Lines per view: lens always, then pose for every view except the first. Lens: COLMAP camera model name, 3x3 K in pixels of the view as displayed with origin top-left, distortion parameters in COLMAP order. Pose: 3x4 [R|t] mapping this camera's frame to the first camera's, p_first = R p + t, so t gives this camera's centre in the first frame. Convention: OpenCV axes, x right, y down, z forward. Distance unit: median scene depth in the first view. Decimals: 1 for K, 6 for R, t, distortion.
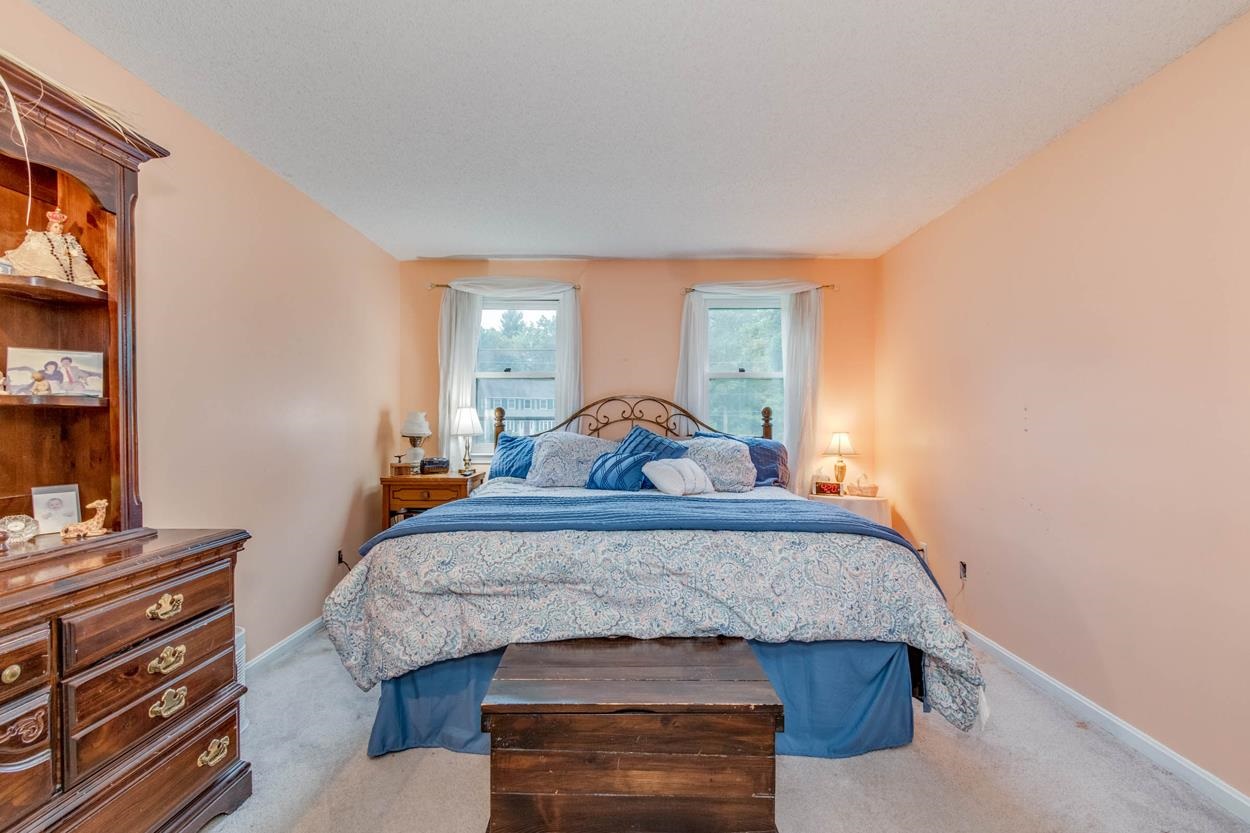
lens RADIAL K [[568.2, 0, 623.4], [0, 568.2, 422.1], [0, 0, 1]] dist [0.004603, -0.000203]
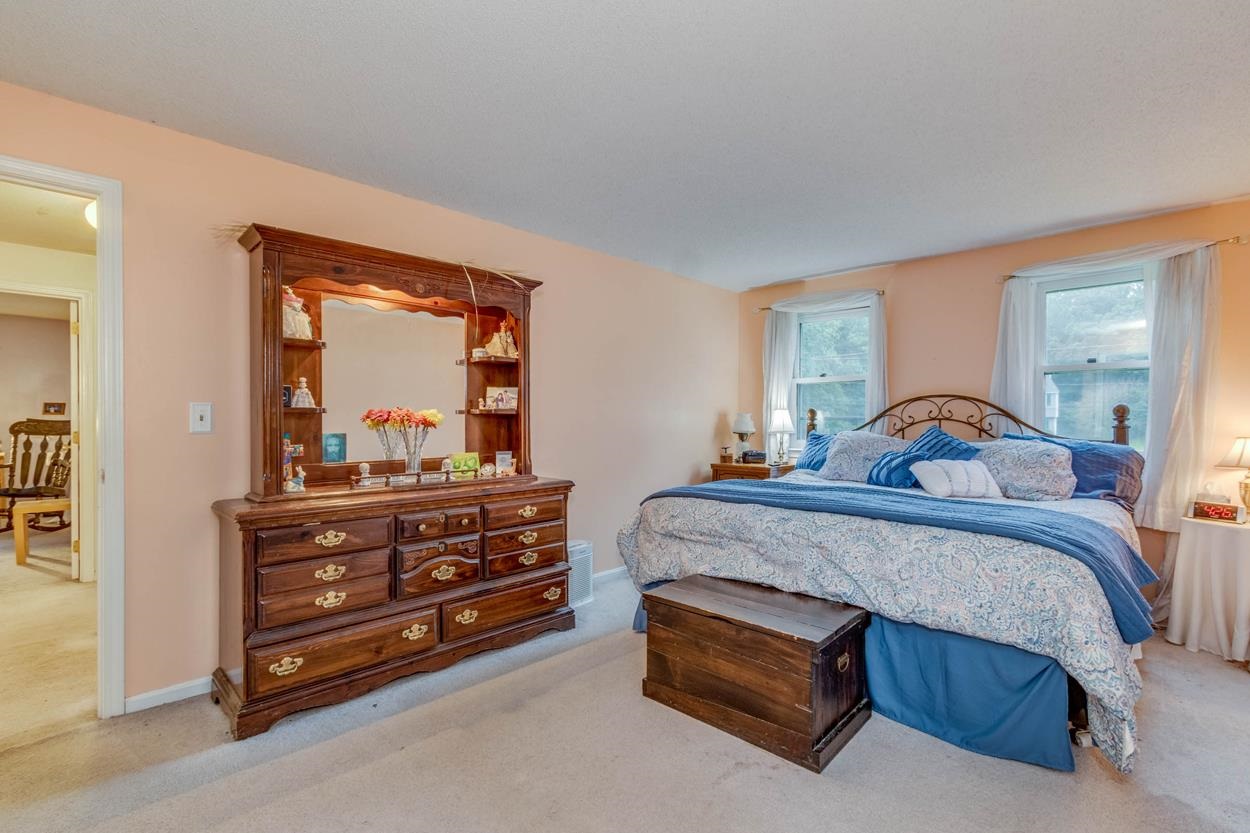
lens RADIAL K [[568.2, 0, 623.4], [0, 568.2, 422.1], [0, 0, 1]] dist [0.004603, -0.000203]
pose [[0.721782, 0.004475, -0.692106, 0.639489], [-0.002971, 0.999990, 0.003368, -0.004165], [0.692114, -0.000375, 0.721788, -0.175477]]
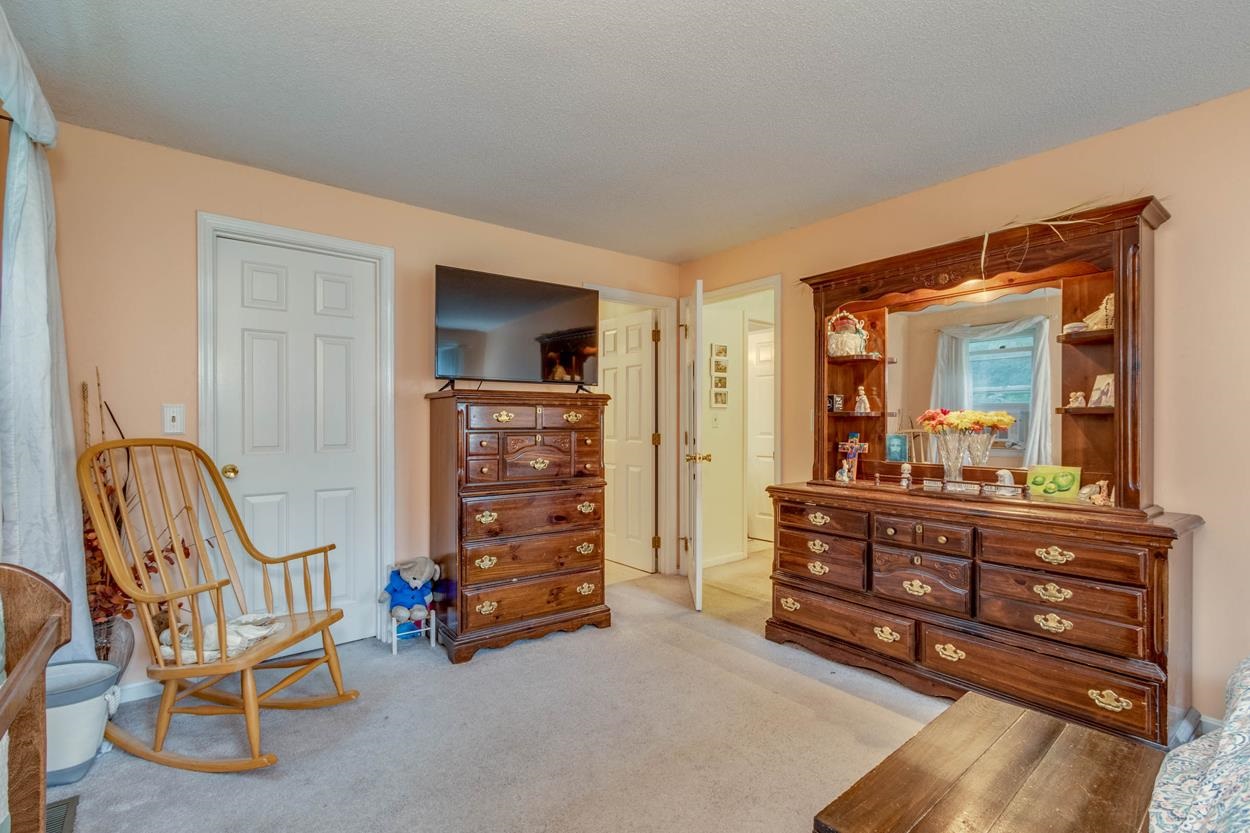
lens RADIAL K [[568.2, 0, 623.4], [0, 568.2, 422.1], [0, 0, 1]] dist [0.004603, -0.000203]
pose [[-0.772443, 0.003410, -0.635075, 0.686690], [0.001179, 0.999992, 0.003935, -0.009457], [0.635083, 0.002291, -0.772441, 1.054959]]
